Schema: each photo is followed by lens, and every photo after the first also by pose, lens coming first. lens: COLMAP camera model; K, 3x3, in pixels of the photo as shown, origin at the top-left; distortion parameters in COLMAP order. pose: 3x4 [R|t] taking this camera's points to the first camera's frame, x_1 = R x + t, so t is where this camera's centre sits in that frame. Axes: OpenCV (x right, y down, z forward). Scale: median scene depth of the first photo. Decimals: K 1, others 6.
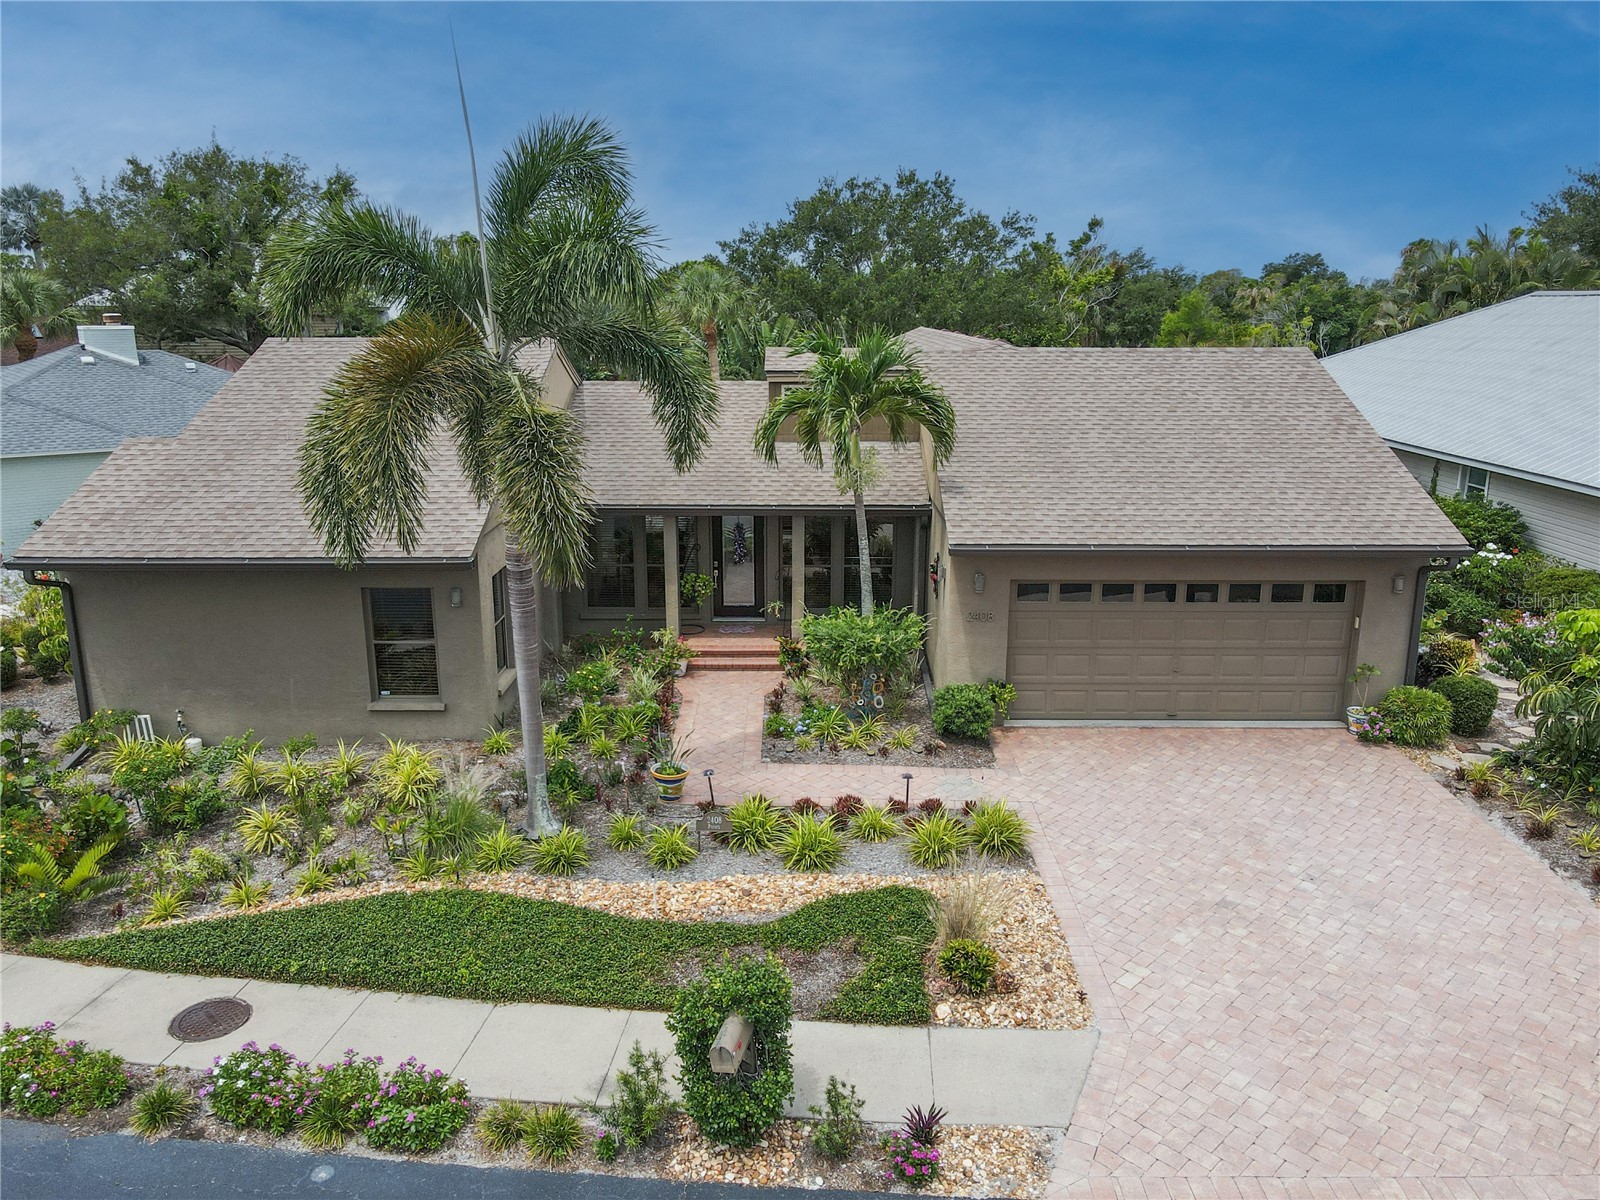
lens RADIAL K [[1177.4, 0, 790.3], [0, 1177.4, 593.8], [0, 0, 1]] dist [-0.001442, 0.029816]
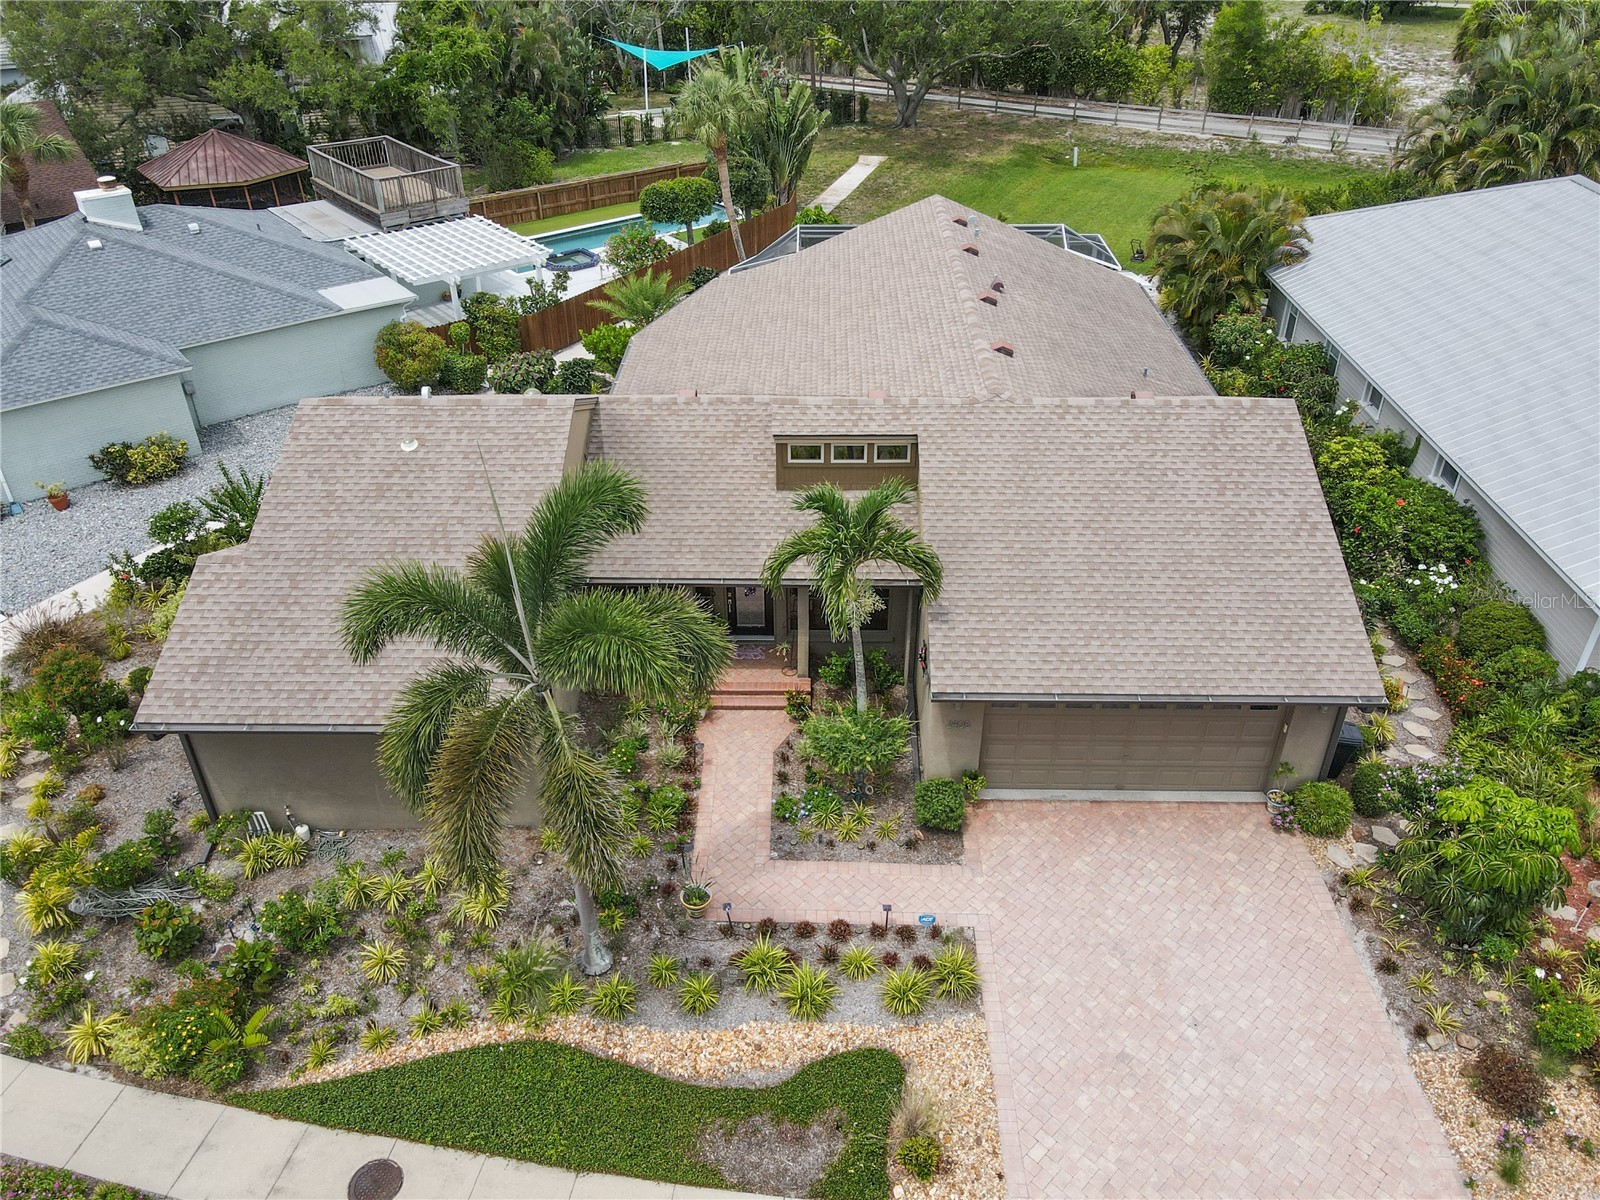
lens RADIAL K [[1177.4, 0, 790.3], [0, 1177.4, 593.8], [0, 0, 1]] dist [-0.001442, 0.029816]
pose [[0.999867, 0.001536, -0.016257, 0.016162], [0.003876, 0.944777, 0.327692, -0.534789], [0.015863, -0.327711, 0.944645, -0.060802]]
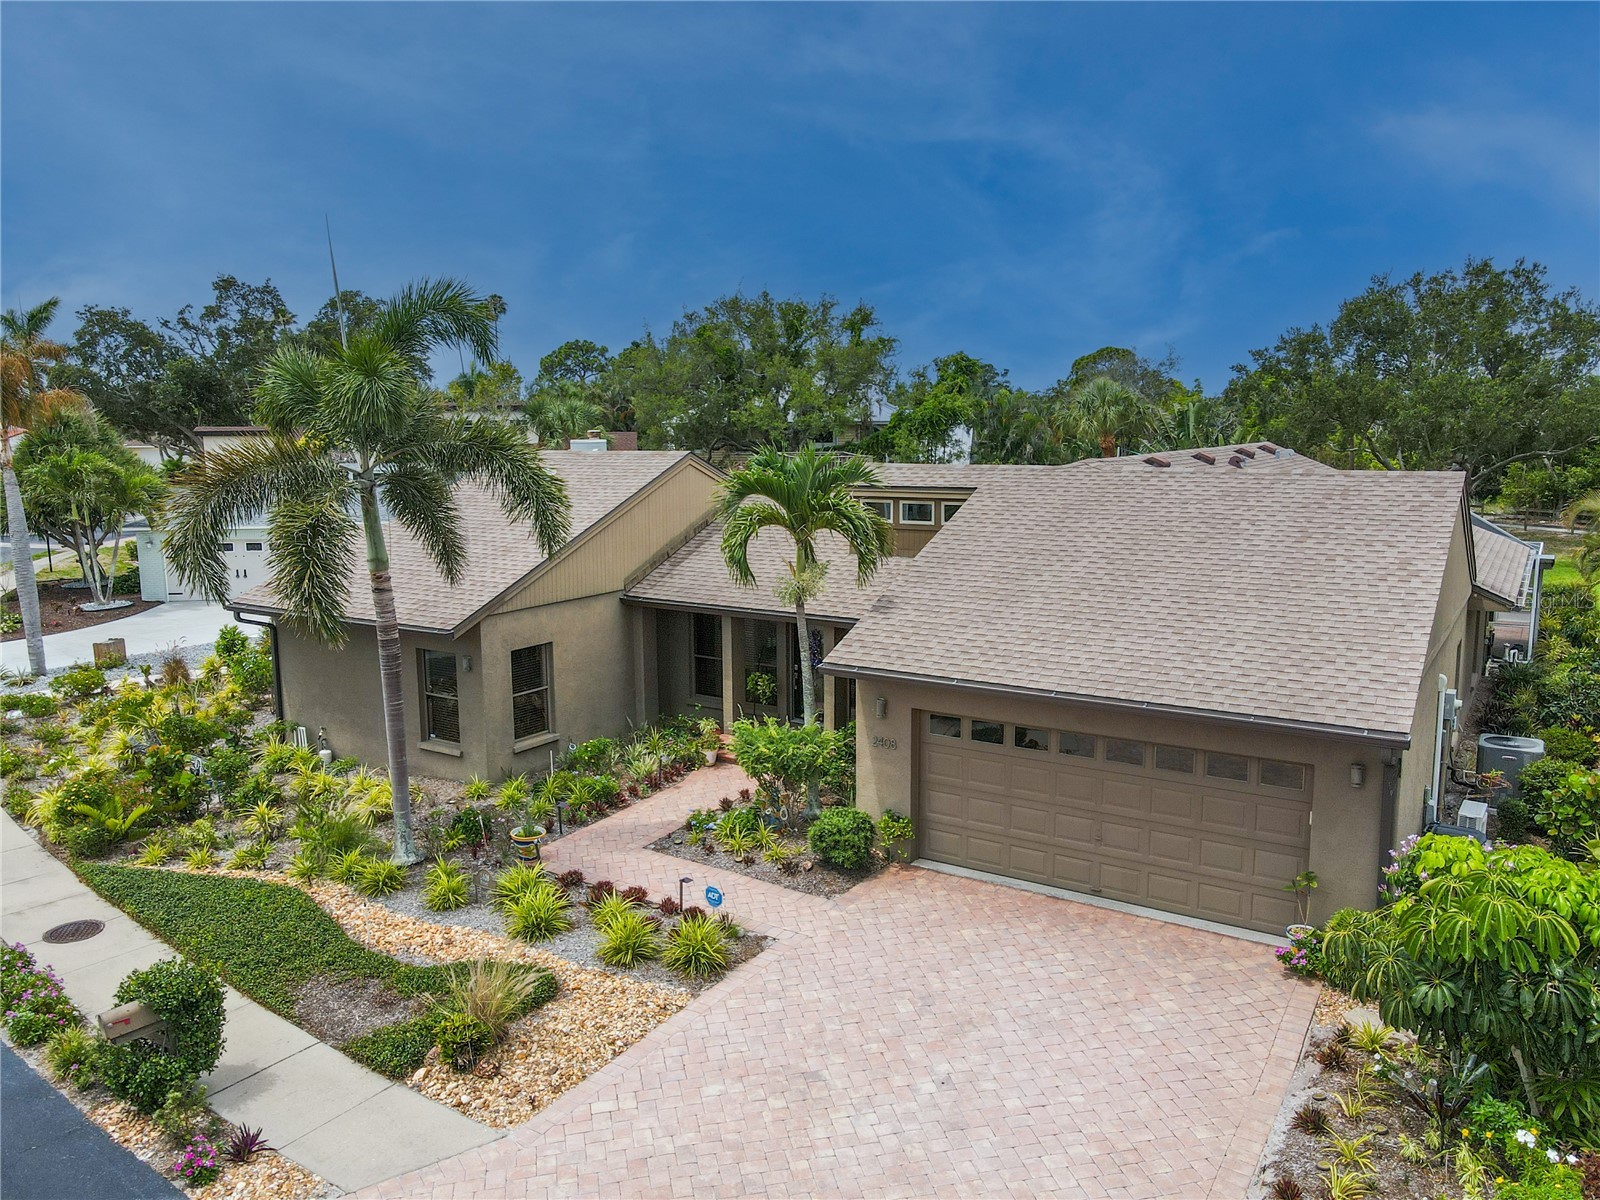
lens RADIAL K [[1177.4, 0, 790.3], [0, 1177.4, 593.8], [0, 0, 1]] dist [-0.001442, 0.029816]
pose [[0.844198, 0.072472, -0.531110, 0.662625], [-0.120249, 0.991169, -0.055886, -0.042324], [0.522370, 0.111045, 0.845458, 0.150379]]
